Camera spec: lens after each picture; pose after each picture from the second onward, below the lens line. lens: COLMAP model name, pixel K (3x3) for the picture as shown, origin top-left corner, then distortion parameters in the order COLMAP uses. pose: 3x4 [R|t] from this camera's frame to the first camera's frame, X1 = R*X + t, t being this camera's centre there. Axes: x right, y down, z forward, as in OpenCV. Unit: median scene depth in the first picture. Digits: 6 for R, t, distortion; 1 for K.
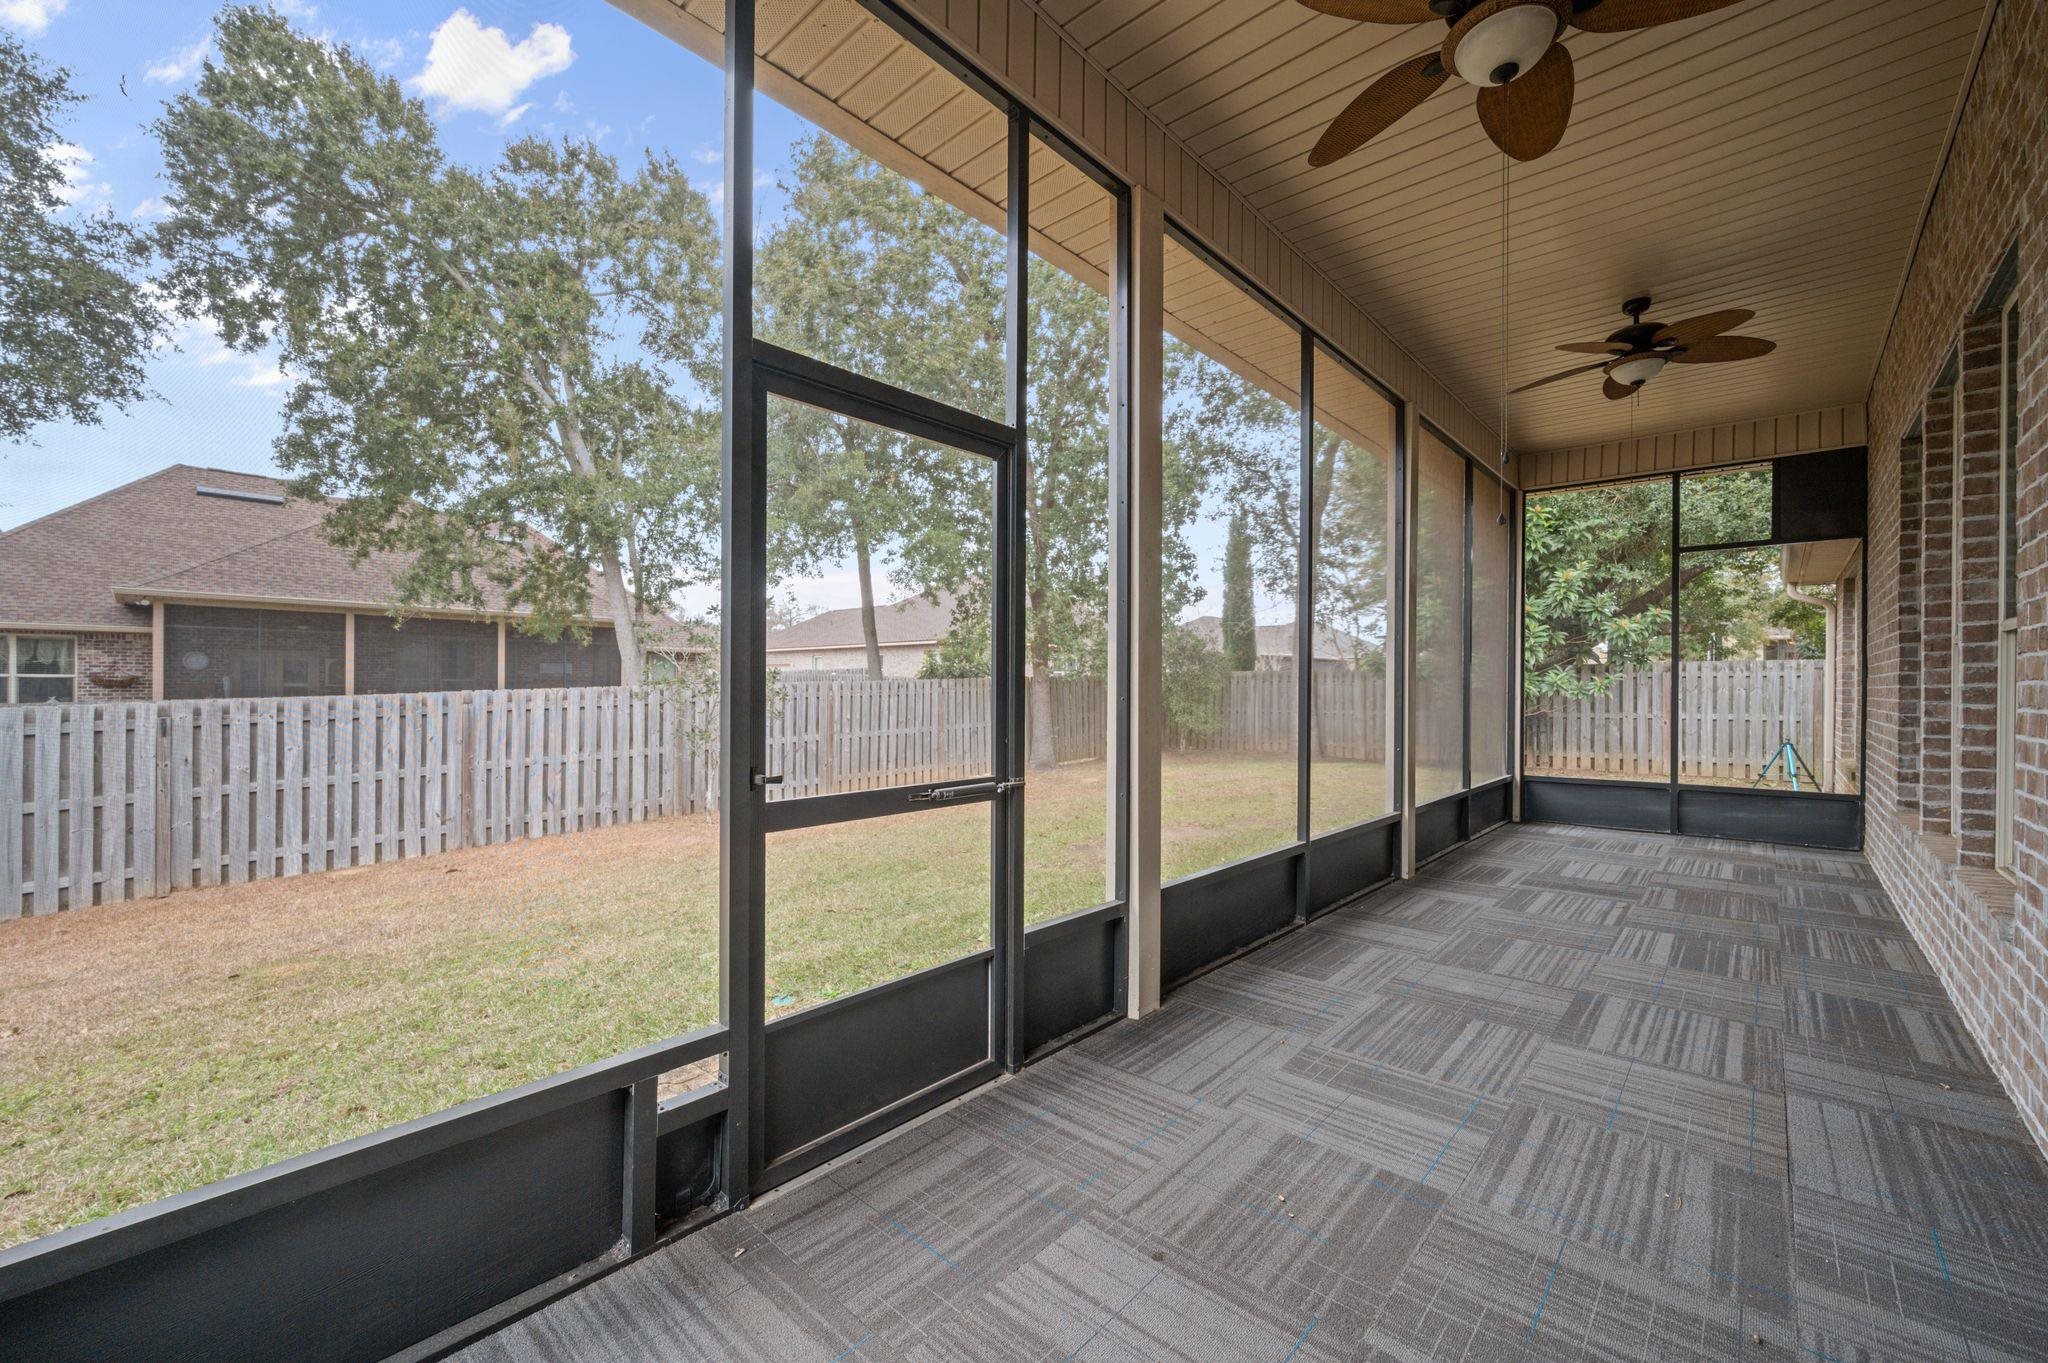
lens RADIAL K [[802.0, 0, 1023.4], [0, 802.0, 682.0], [0, 0, 1]] dist [-0.002607, -0.000196]
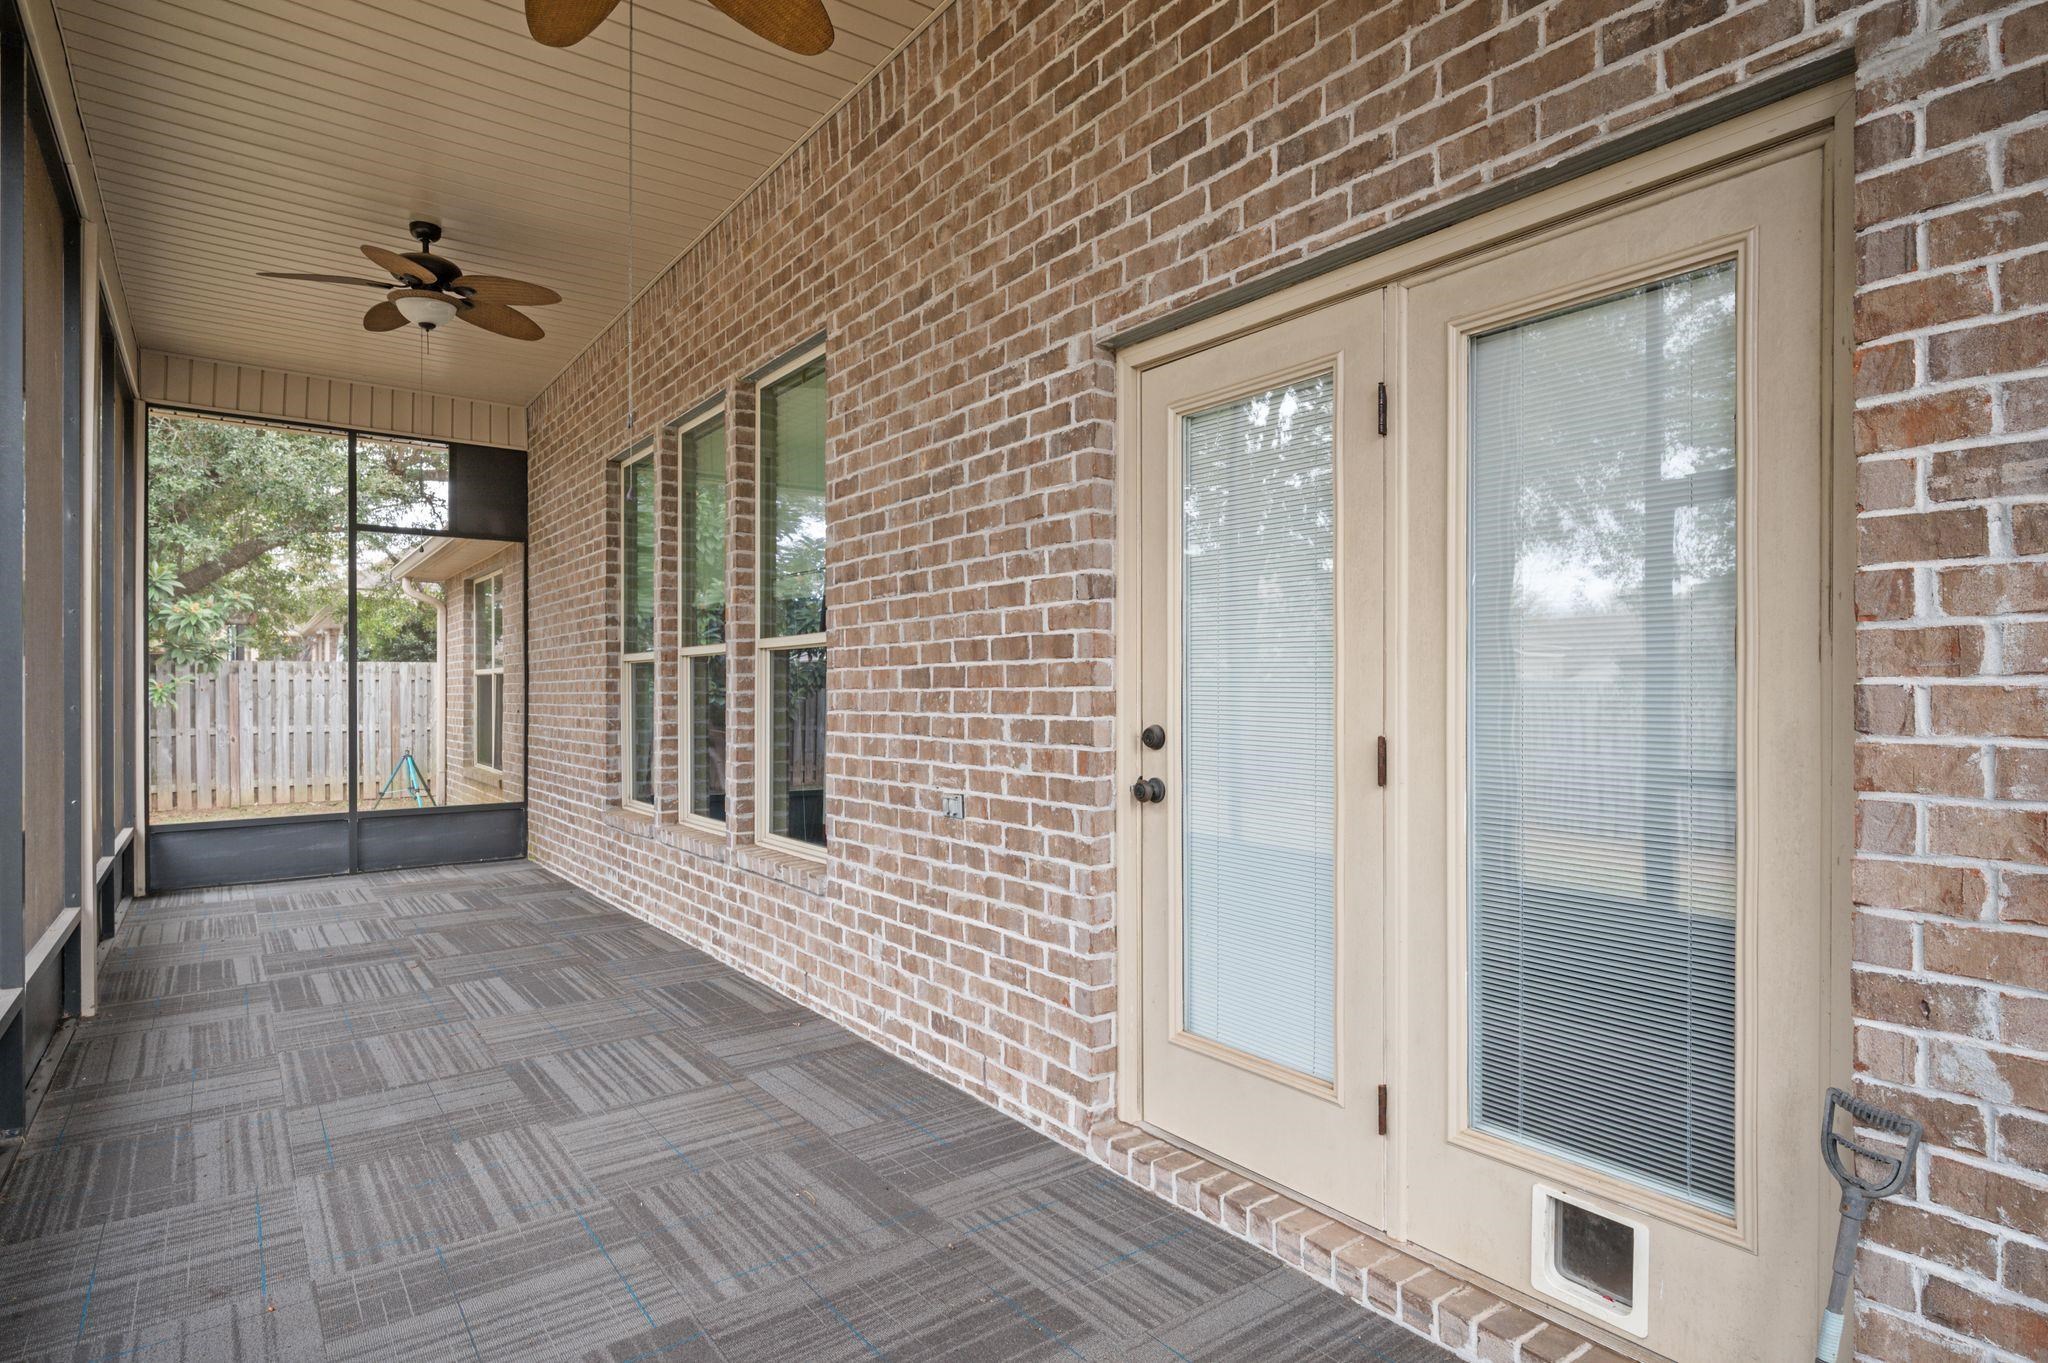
lens RADIAL K [[1069.0, 0, 1021.3], [0, 1069.0, 690.9], [0, 0, 1]] dist [0.000179, -0.000308]
pose [[0.203151, -0.002590, 0.979144, -0.262658], [-0.001943, 0.999993, 0.003048, -0.003252], [-0.979146, -0.002522, 0.203145, 0.247966]]
